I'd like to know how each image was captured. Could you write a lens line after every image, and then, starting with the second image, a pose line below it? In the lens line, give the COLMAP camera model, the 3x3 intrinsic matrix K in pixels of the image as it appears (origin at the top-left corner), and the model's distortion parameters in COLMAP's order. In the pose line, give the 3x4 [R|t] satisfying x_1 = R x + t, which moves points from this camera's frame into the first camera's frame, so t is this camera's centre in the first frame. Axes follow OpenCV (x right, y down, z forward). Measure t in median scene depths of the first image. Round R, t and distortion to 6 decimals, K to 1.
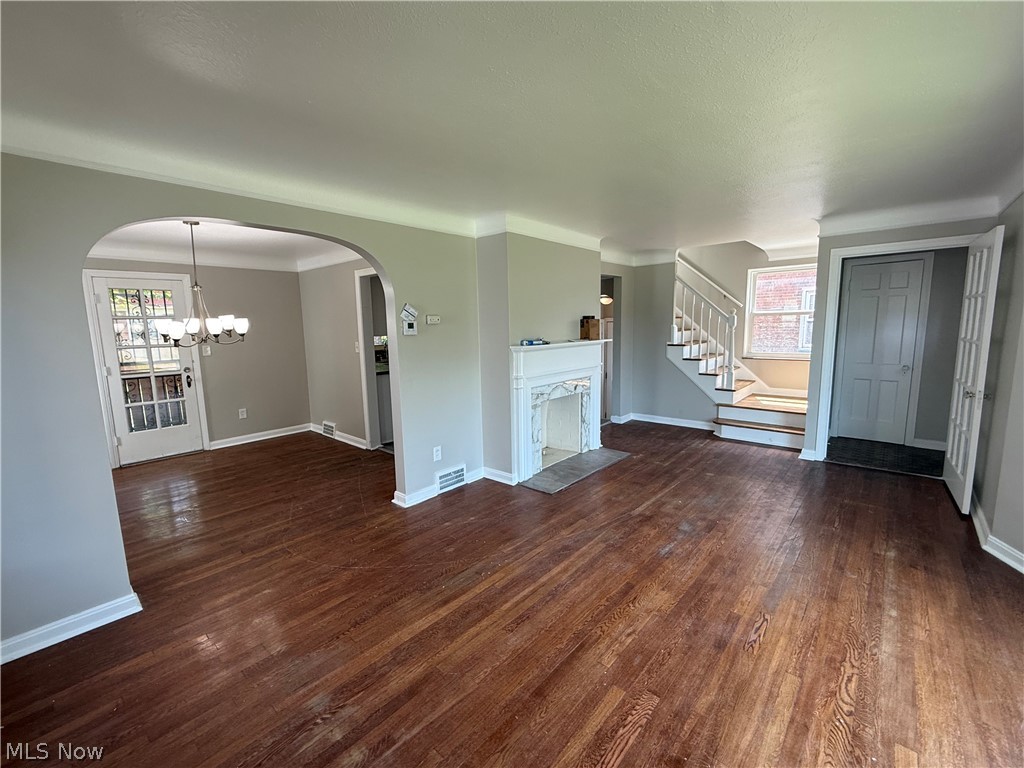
lens RADIAL K [[431.6, 0, 513.0], [0, 431.6, 383.3], [0, 0, 1]] dist [-0.000597, 0.000724]
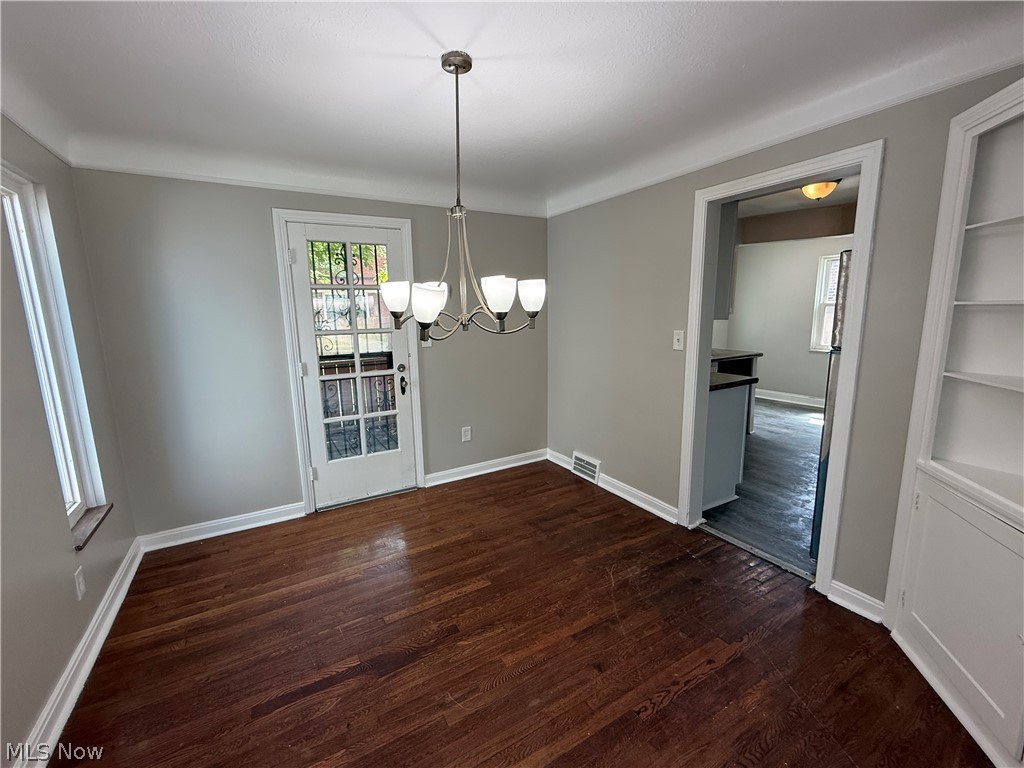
lens RADIAL K [[431.6, 0, 514.4], [0, 431.6, 384.2], [0, 0, 1]] dist [-0.000597, 0.000724]
pose [[0.951588, 0.055741, -0.302281, -0.381982], [-0.043154, 0.997907, 0.048166, -0.044702], [0.304334, -0.032789, 0.952001, 0.415391]]
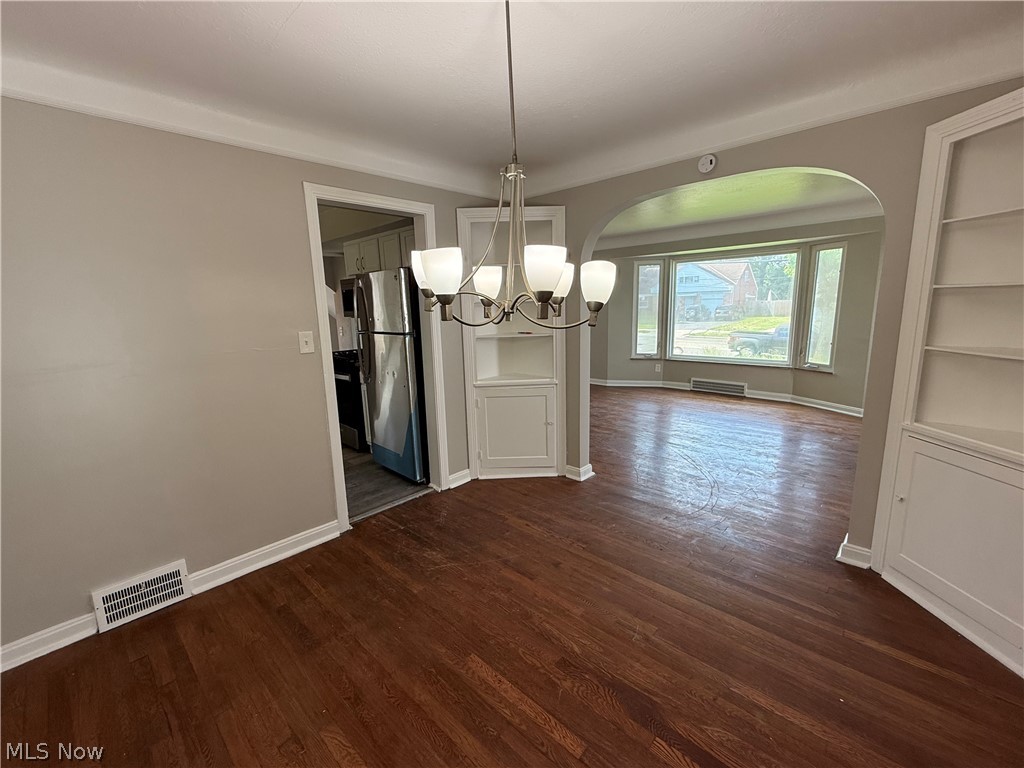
lens RADIAL K [[431.6, 0, 511.1], [0, 431.6, 384.0], [0, 0, 1]] dist [-0.000597, 0.000724]
pose [[0.037187, -0.163108, 0.985907, -0.821567], [0.163253, 0.974327, 0.155035, -0.073768], [-0.985883, 0.155187, 0.062861, 0.734318]]
